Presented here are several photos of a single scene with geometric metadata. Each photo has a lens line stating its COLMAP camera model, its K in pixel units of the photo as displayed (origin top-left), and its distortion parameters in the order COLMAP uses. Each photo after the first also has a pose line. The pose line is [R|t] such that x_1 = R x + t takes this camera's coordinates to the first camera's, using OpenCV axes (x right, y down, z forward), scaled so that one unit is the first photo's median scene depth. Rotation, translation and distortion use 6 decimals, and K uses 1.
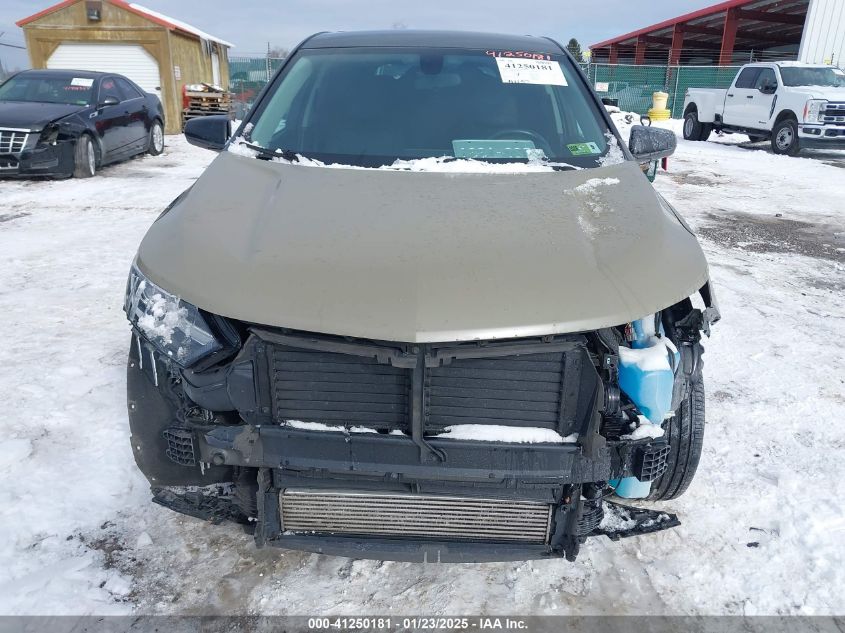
lens RADIAL K [[717.0, 0, 422.5], [0, 717.0, 316.5], [0, 0, 1]] dist [-0.227725, -0.000650]
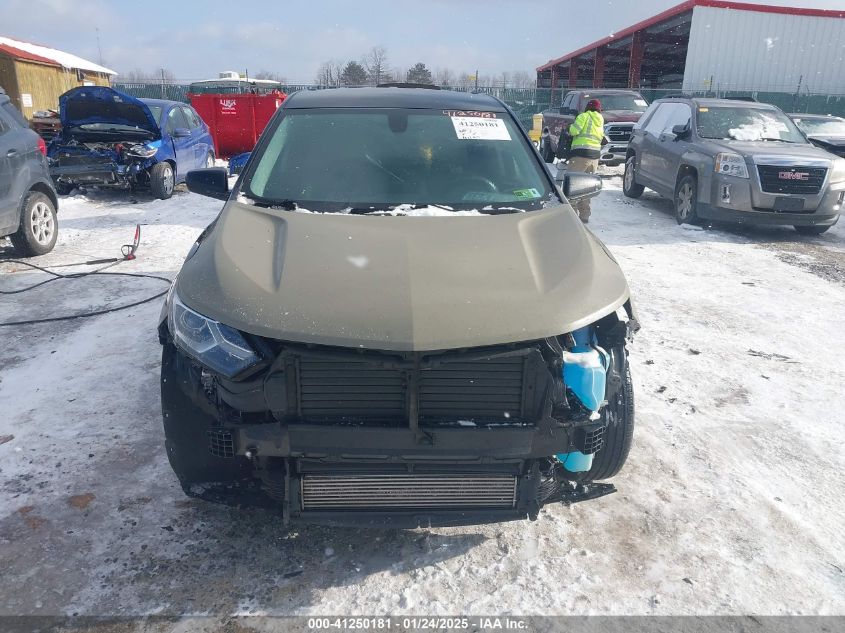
lens RADIAL K [[717.0, 0, 422.5], [0, 717.0, 316.5], [0, 0, 1]] dist [-0.227725, -0.000650]
pose [[0.994177, -0.027358, 0.104225, -0.098205], [0.030689, 0.999064, -0.030490, 0.009715], [-0.103294, 0.033511, 0.994086, -0.240320]]
